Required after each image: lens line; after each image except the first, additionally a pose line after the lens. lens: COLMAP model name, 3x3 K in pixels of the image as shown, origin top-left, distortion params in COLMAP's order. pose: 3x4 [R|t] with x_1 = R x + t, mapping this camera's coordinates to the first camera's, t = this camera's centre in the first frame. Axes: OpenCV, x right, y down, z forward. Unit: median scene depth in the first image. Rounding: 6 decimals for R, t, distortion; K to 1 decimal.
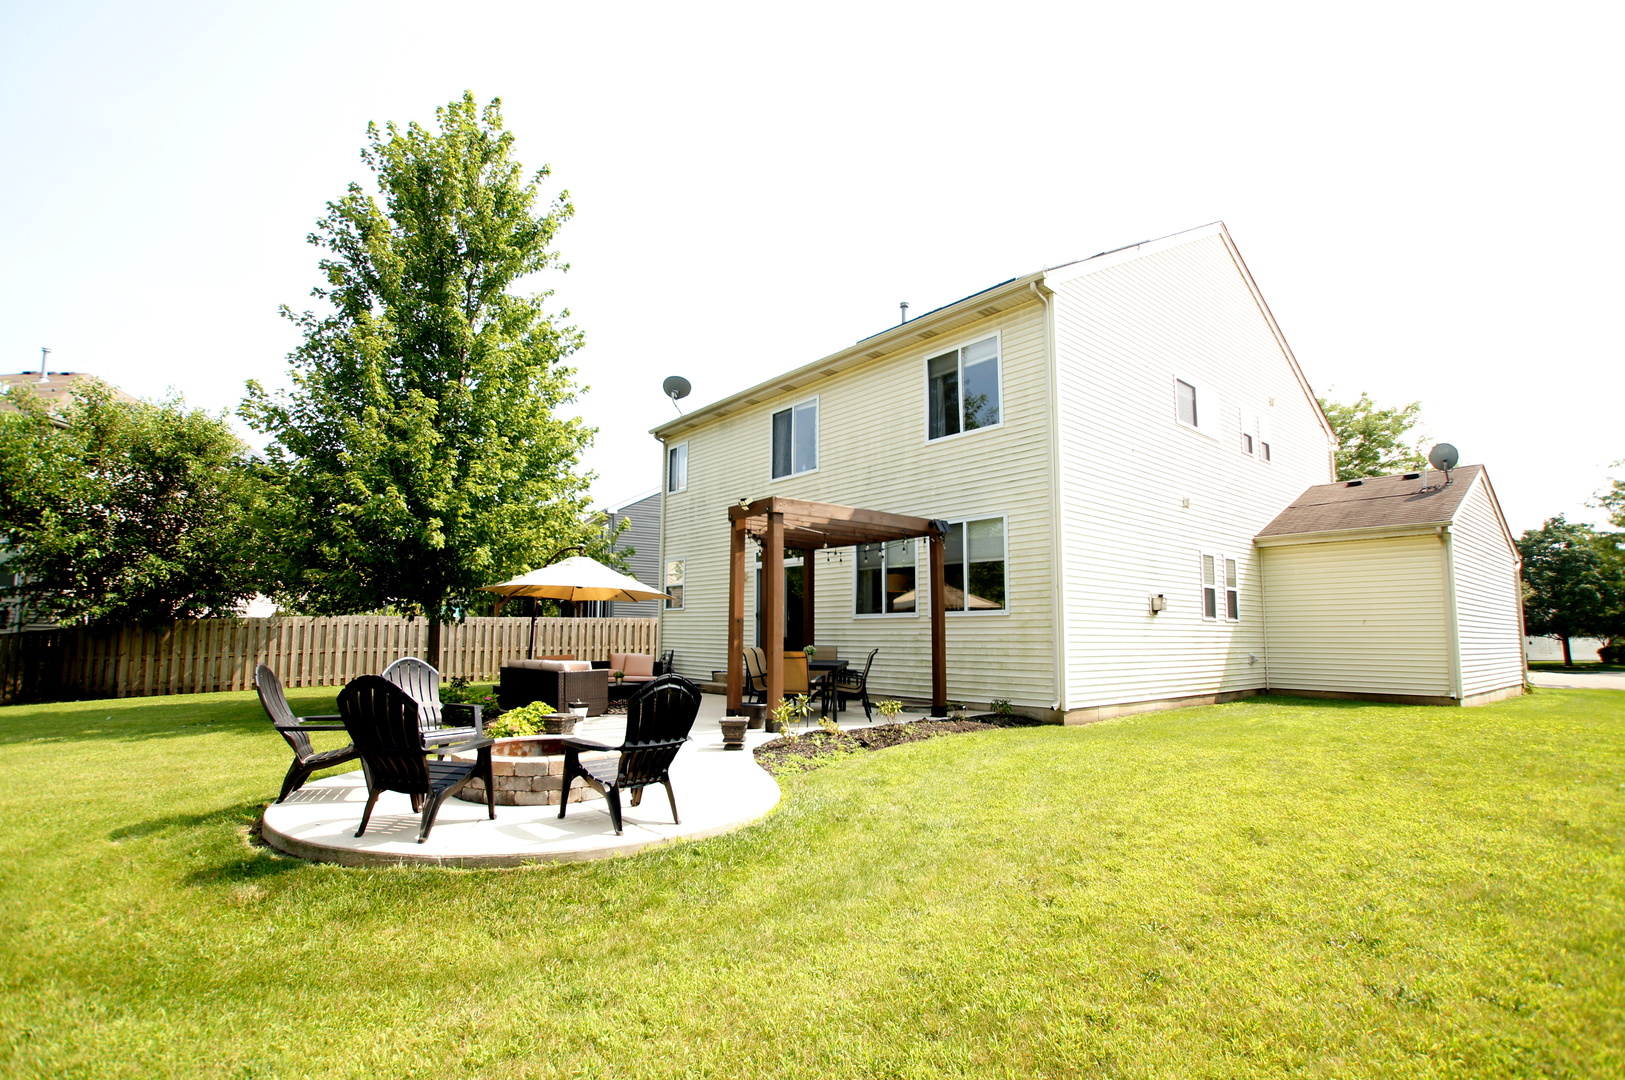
lens RADIAL K [[770.9, 0, 792.5], [0, 770.9, 555.3], [0, 0, 1]] dist [-0.069444, 0.028216]
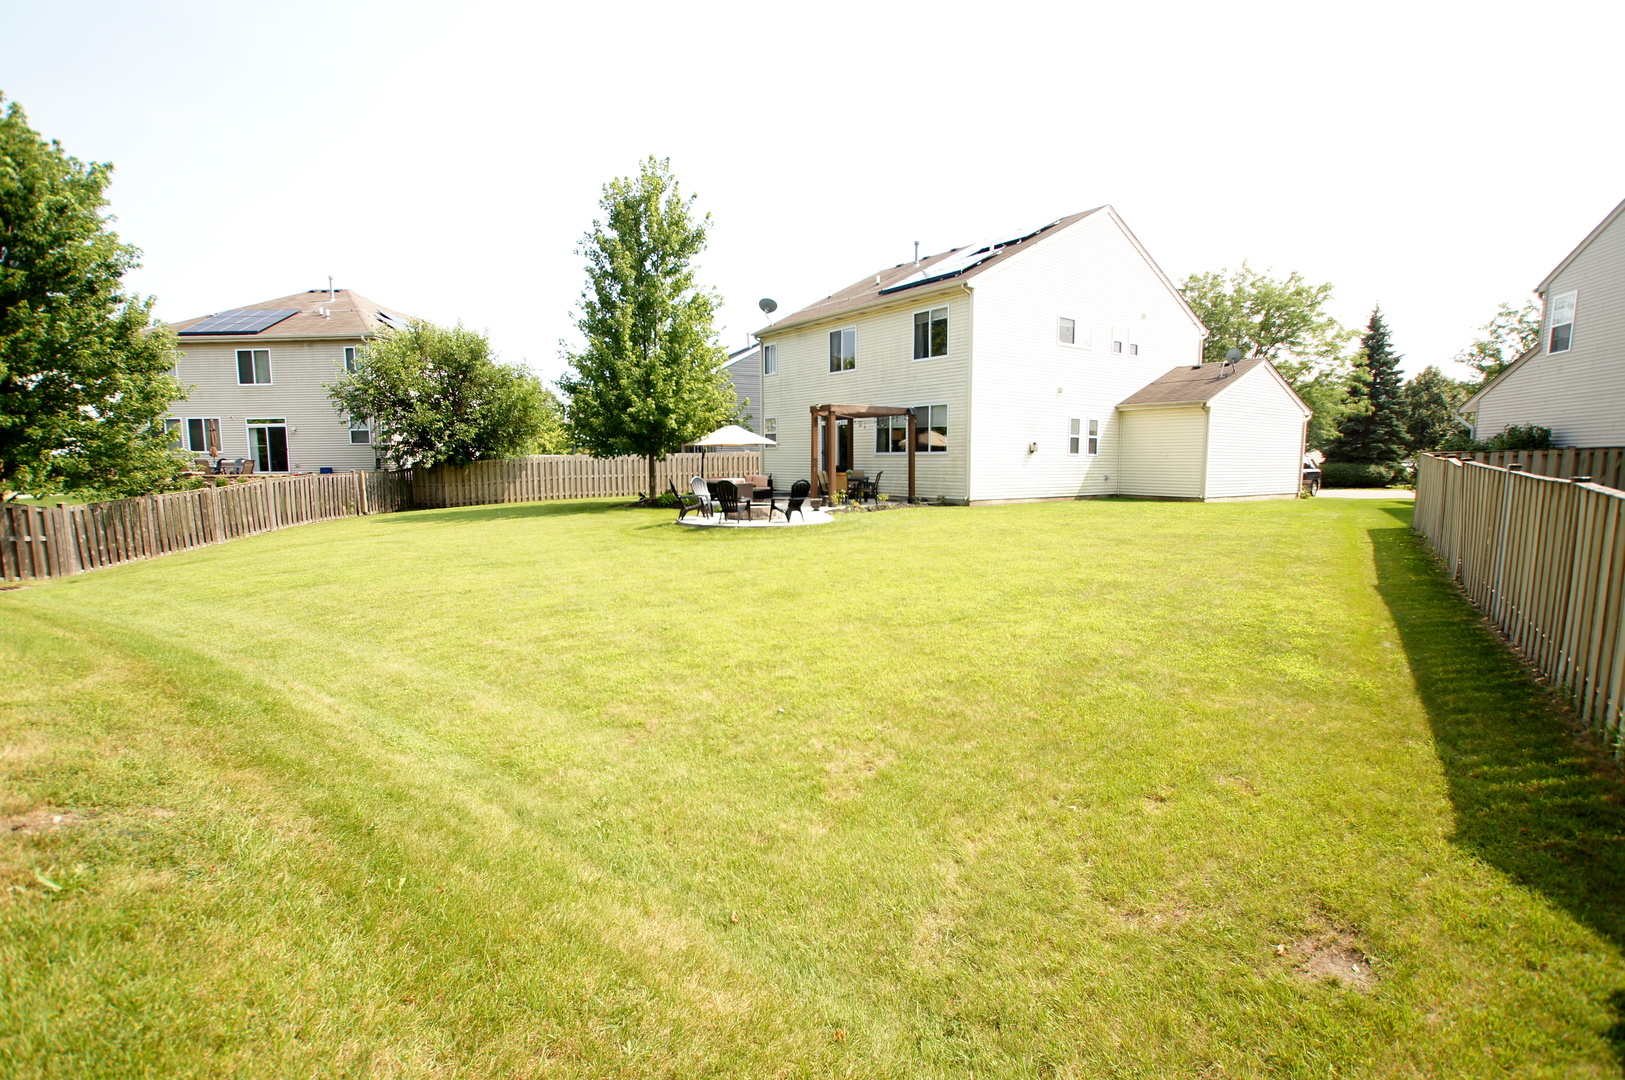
lens RADIAL K [[770.9, 0, 792.5], [0, 770.9, 555.3], [0, 0, 1]] dist [-0.069444, 0.028216]
pose [[0.997057, -0.002103, -0.076636, 0.025068], [0.019288, 0.974351, 0.224206, -0.109358], [0.074199, -0.225025, 0.971524, -0.931083]]
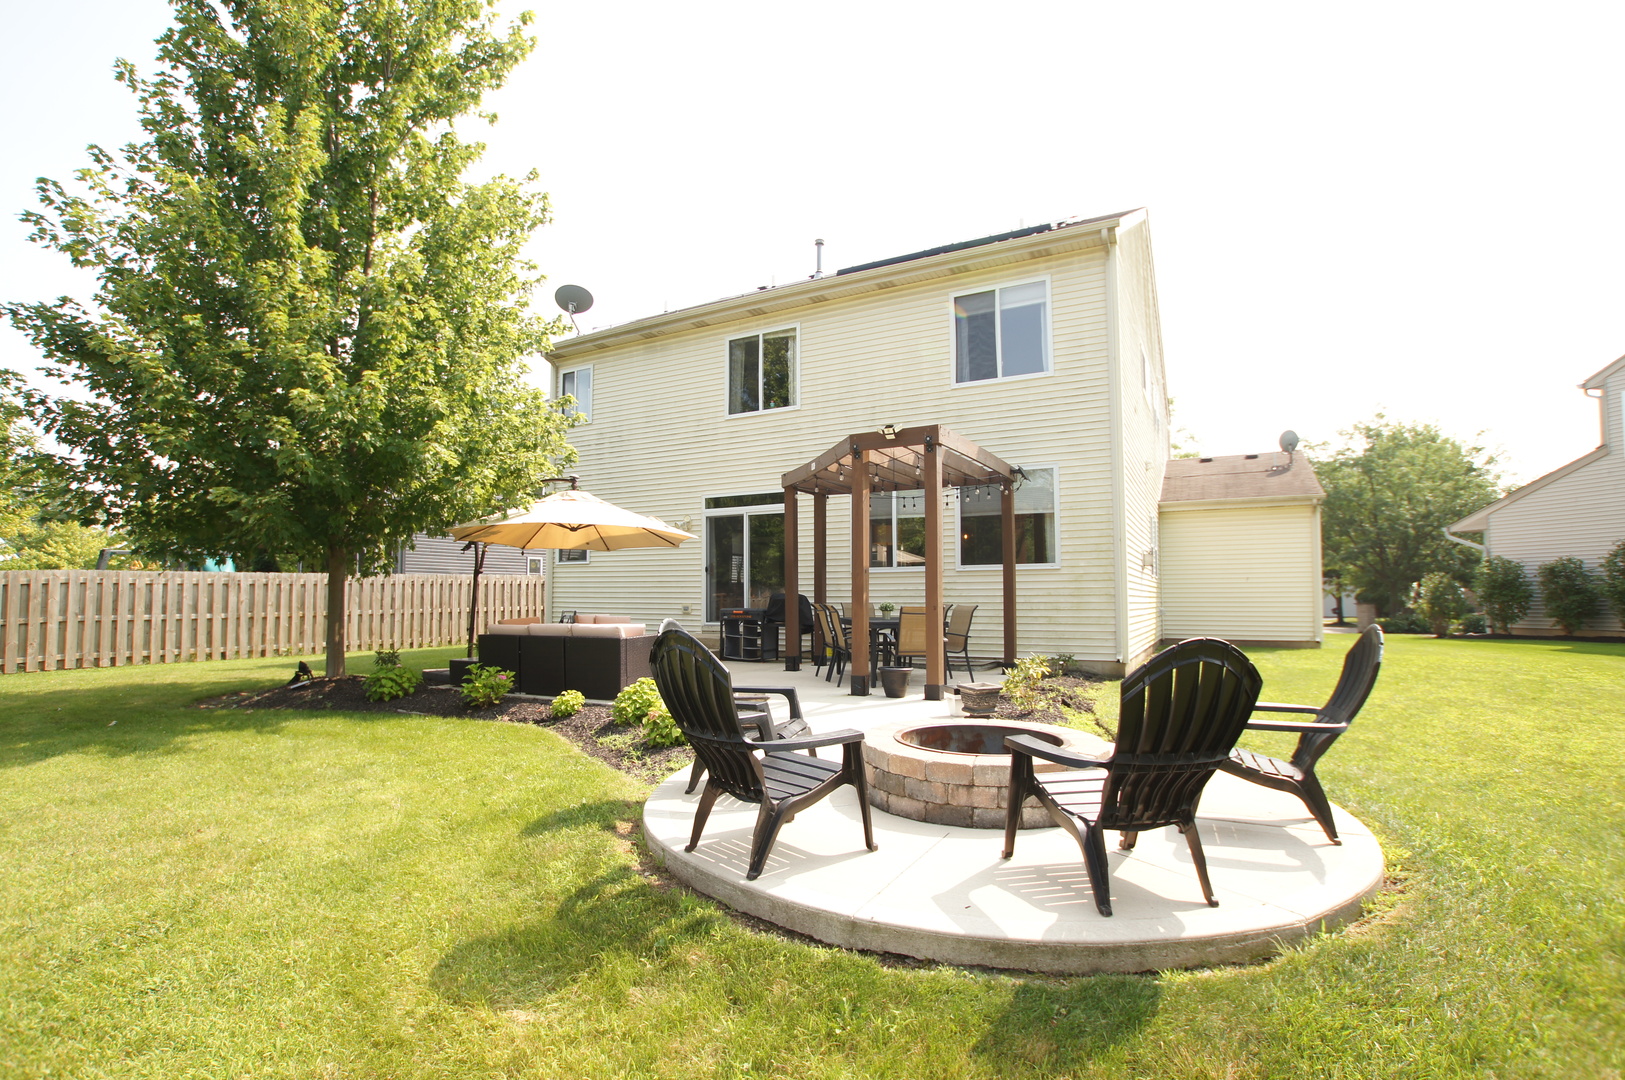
lens RADIAL K [[770.9, 0, 792.5], [0, 770.9, 555.3], [0, 0, 1]] dist [-0.069444, 0.028216]
pose [[0.929843, 0.012899, 0.367732, -0.349237], [-0.030857, 0.998599, 0.042996, 0.026167], [-0.366662, -0.051327, 0.928937, 0.191917]]
